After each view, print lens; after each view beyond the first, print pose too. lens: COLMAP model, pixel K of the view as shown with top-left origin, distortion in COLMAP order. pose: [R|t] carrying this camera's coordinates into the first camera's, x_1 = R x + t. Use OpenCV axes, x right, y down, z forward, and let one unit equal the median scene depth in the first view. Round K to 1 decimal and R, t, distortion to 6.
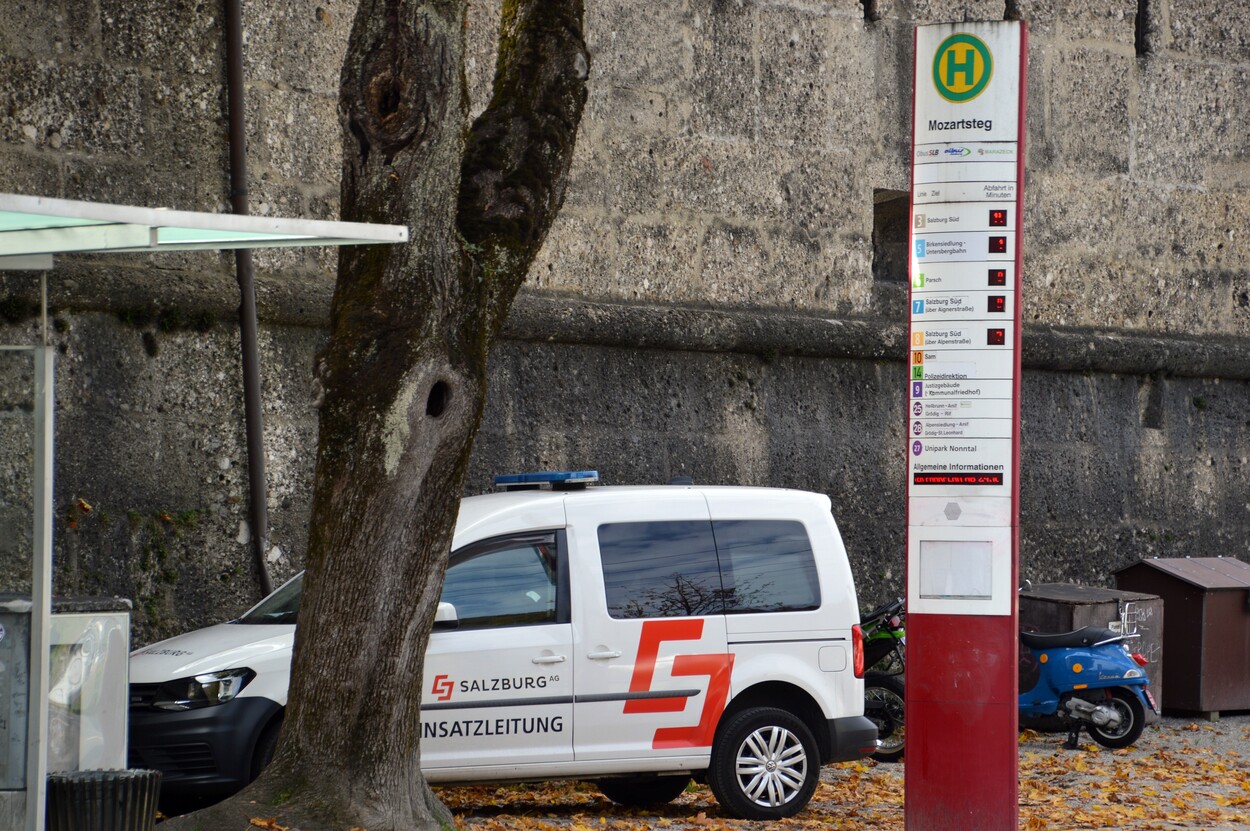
lens RADIAL K [[4466.7, 0, 604.5], [0, 4466.7, 477.1], [0, 0, 1]] dist [1.422593, 5.326472]
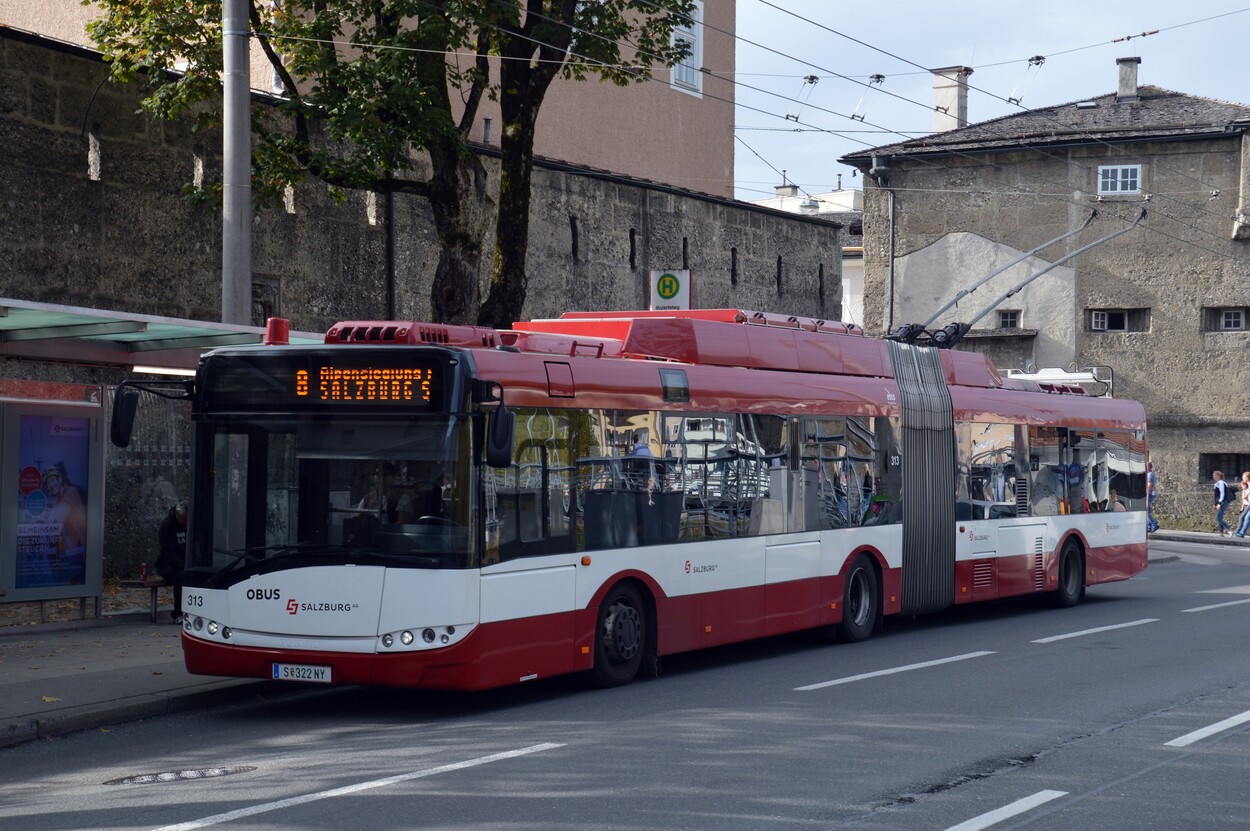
lens RADIAL K [[2427.4, 0, 620.0], [0, 2427.4, 438.5], [0, 0, 1]] dist [0.460994, 0.792978]
pose [[0.999909, 0.005921, 0.012124, 0.034094], [-0.005840, 0.999961, -0.006676, 0.007871], [-0.012163, 0.006604, 0.999904, -0.410394]]
